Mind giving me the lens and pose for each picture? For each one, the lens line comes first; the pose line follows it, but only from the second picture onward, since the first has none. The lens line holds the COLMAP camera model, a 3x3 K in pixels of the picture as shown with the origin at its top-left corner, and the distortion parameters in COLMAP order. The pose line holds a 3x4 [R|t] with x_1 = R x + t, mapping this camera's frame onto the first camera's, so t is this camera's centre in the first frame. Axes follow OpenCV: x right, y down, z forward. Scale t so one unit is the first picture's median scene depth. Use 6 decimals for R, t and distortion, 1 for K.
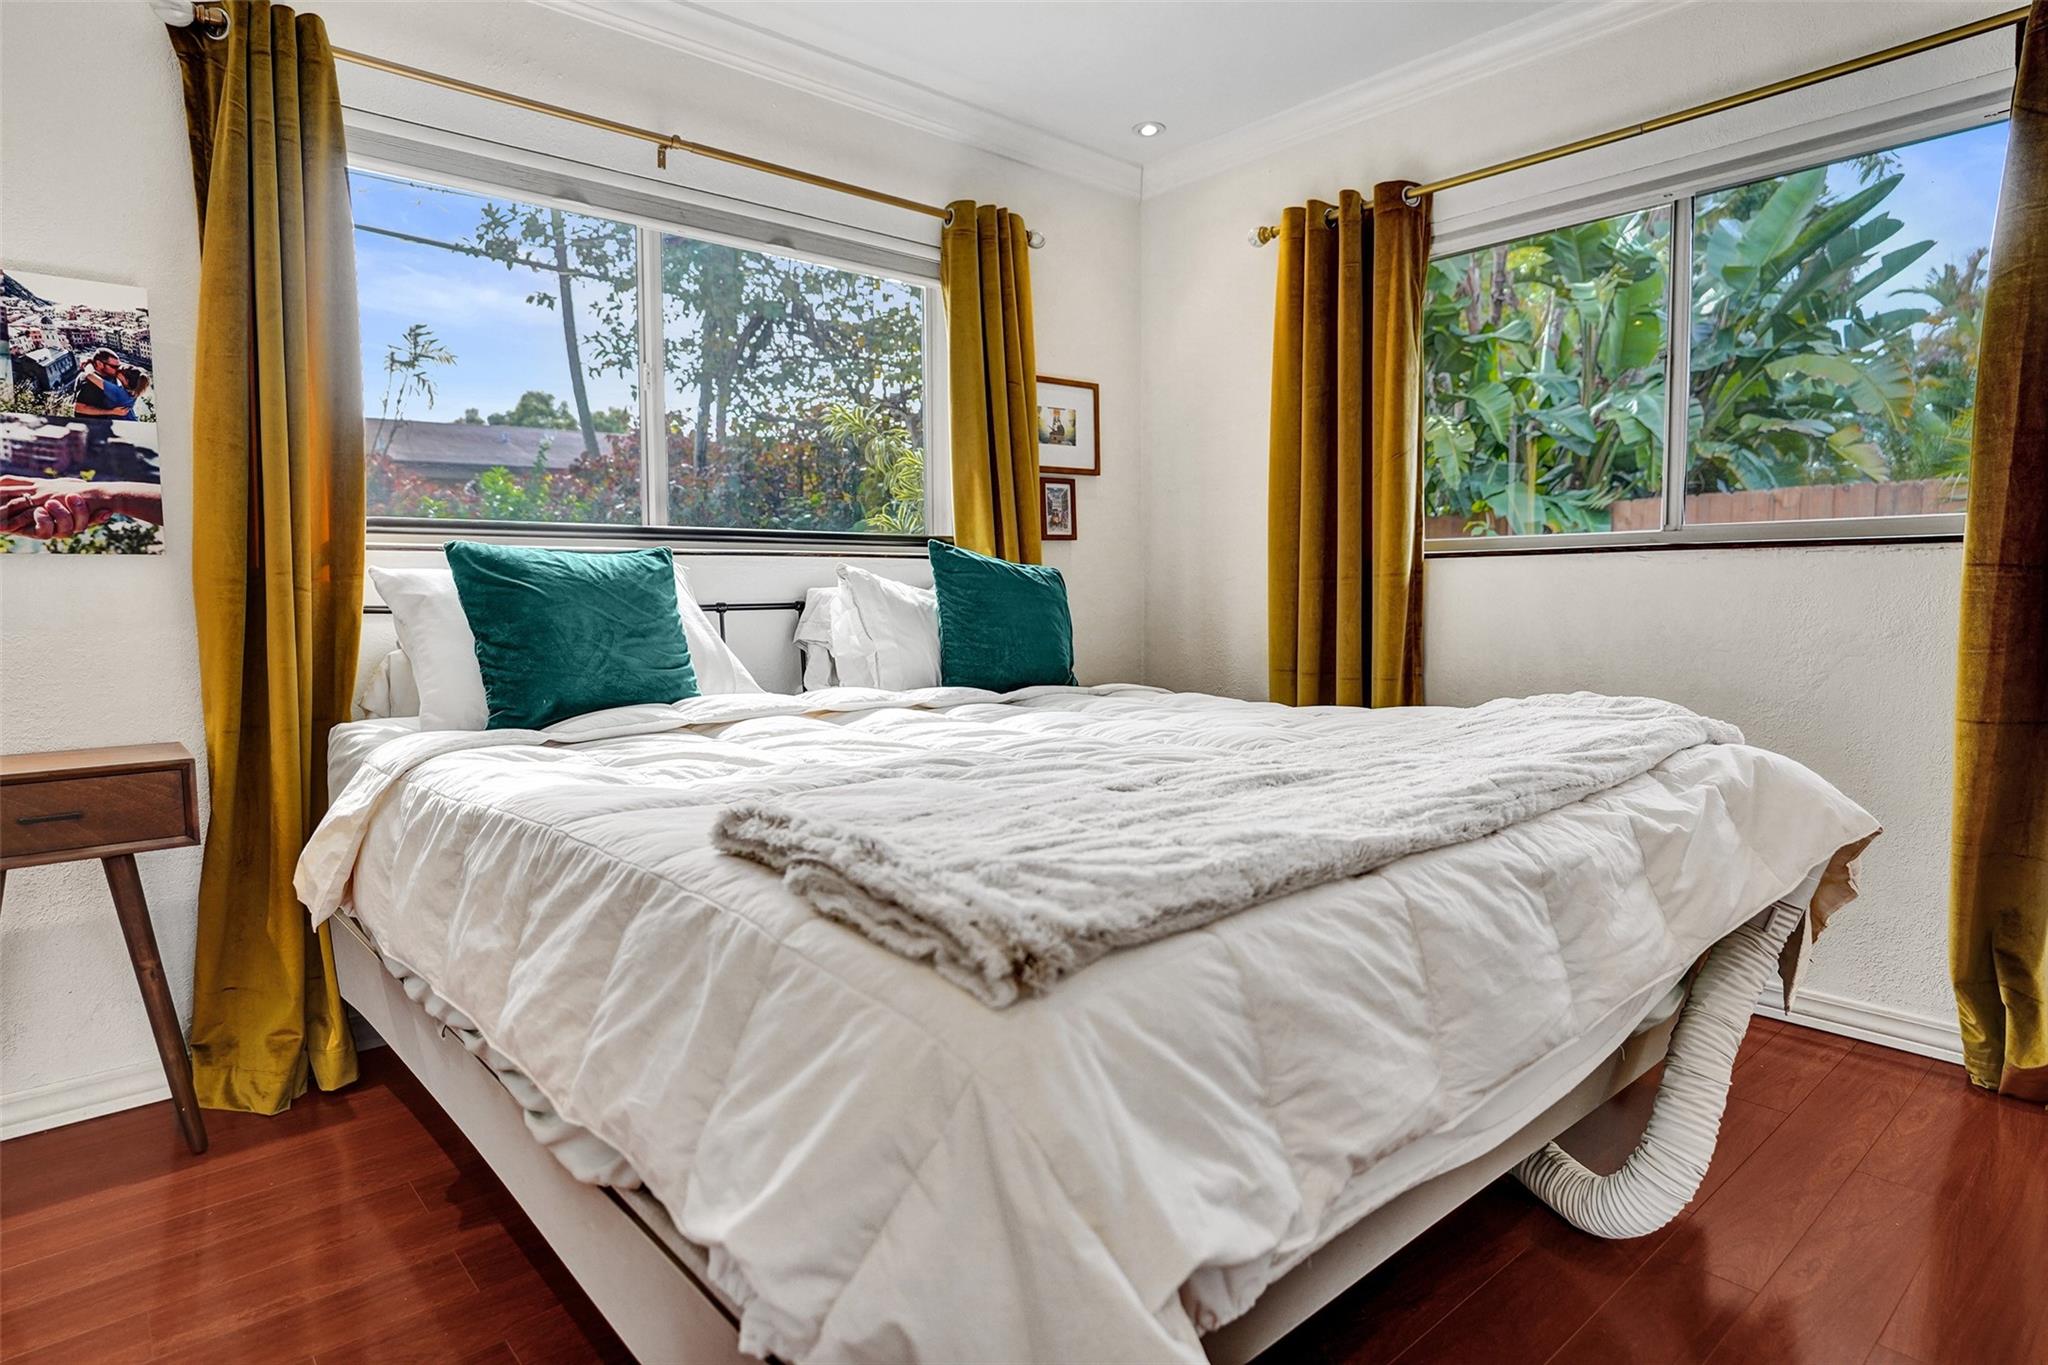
lens RADIAL K [[1126.1, 0, 1024.0], [0, 1126.1, 682.5], [0, 0, 1]] dist [-0.000385, 0.000030]
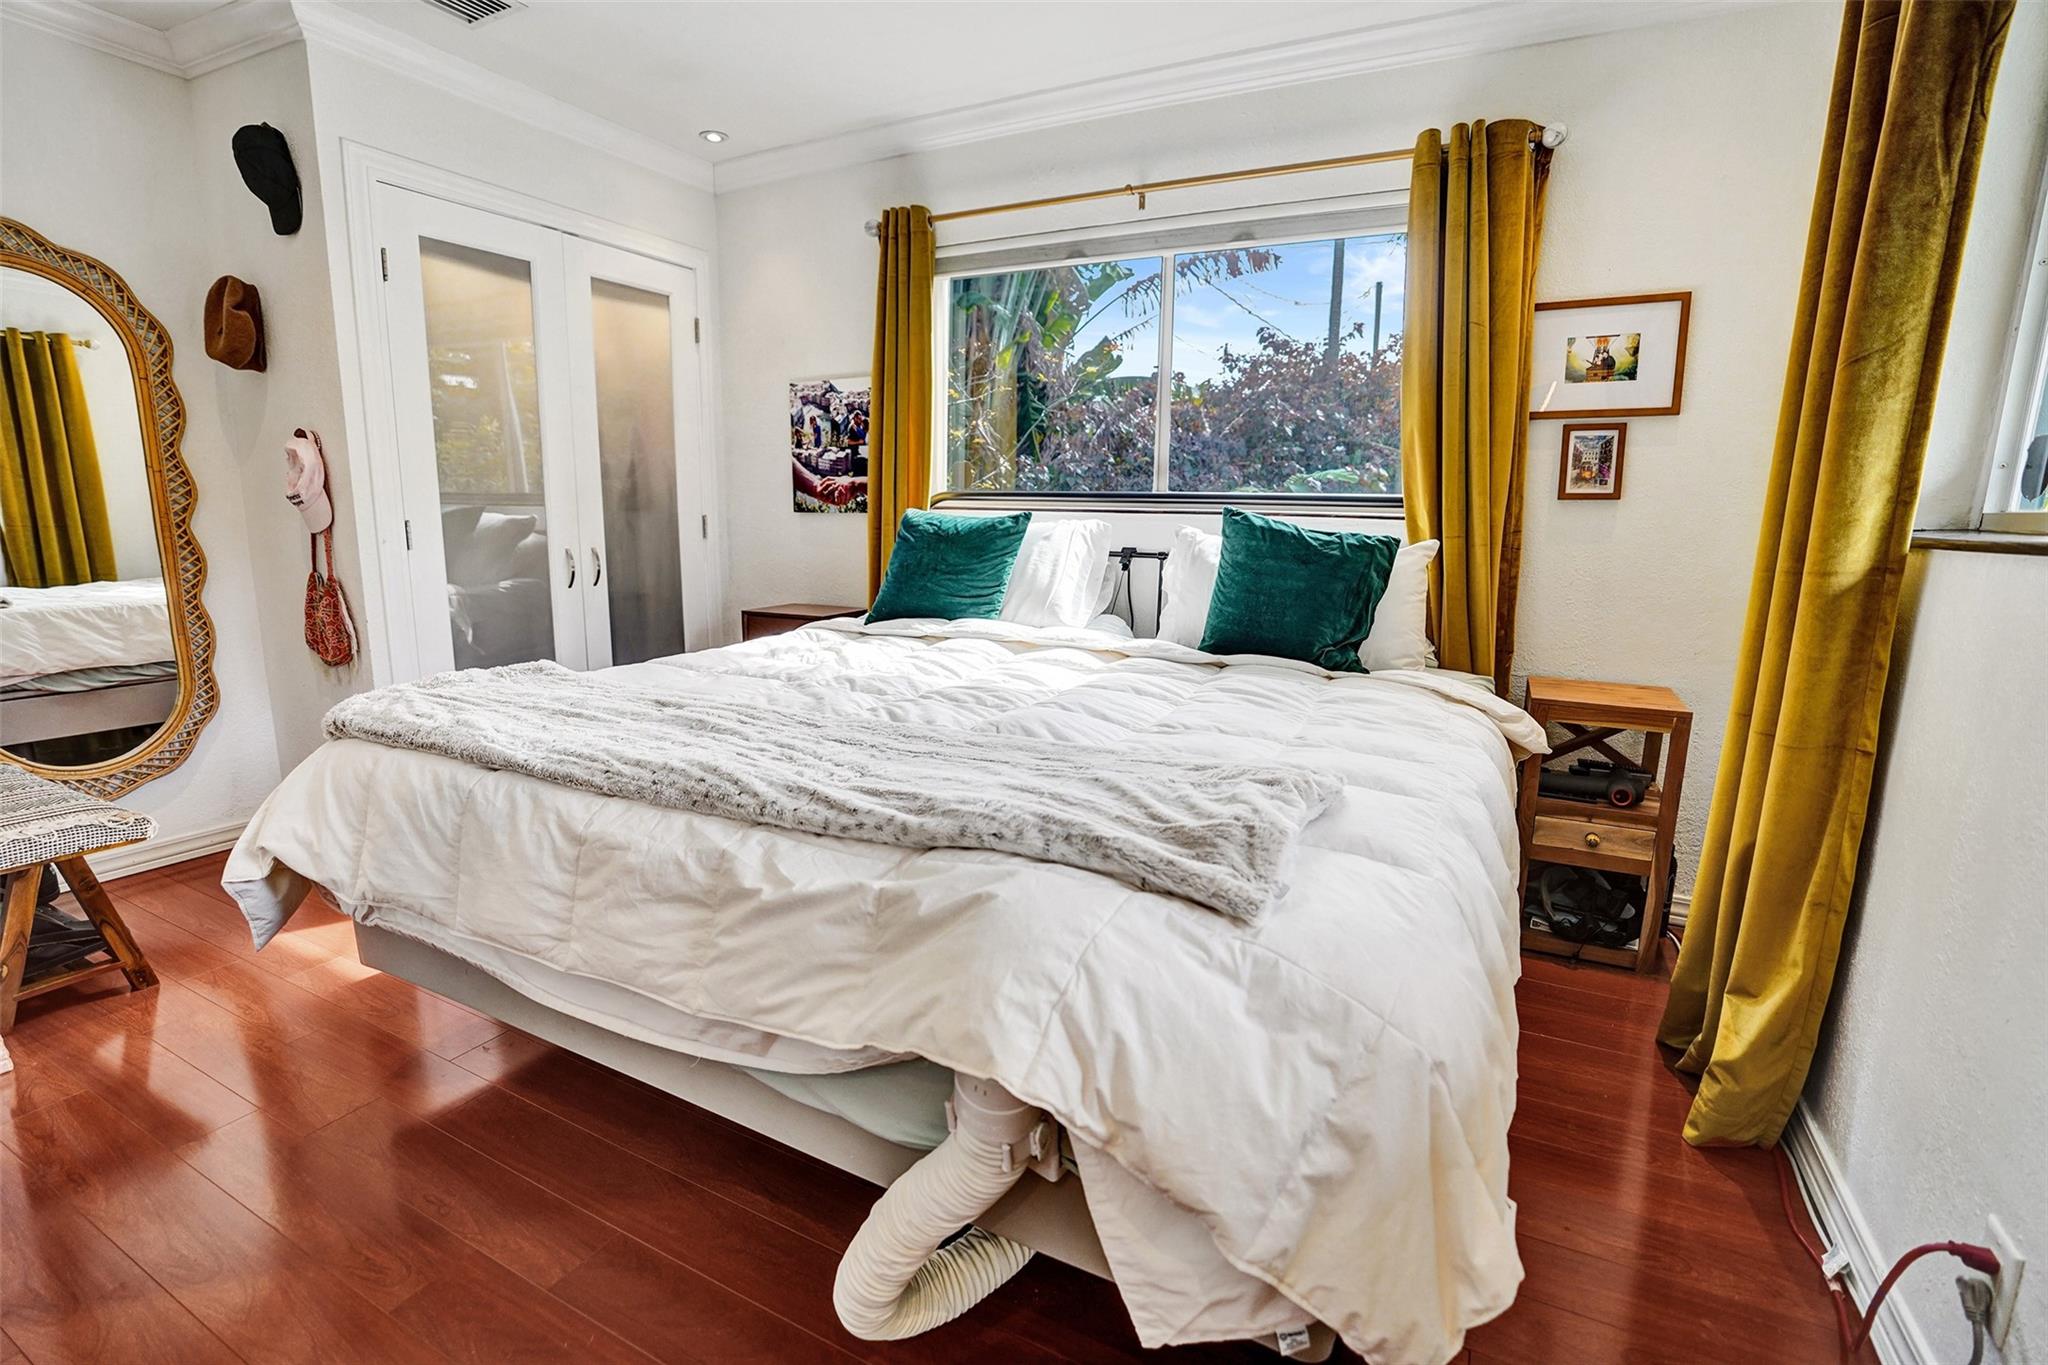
lens RADIAL K [[920.1, 0, 1024.1], [0, 920.1, 678.4], [0, 0, 1]] dist [-0.000500, -0.024831]
pose [[0.376605, 0.181717, -0.908376, 0.681949], [-0.098602, 0.982865, 0.155739, -0.083528], [0.921111, 0.030916, 0.388069, 0.491733]]
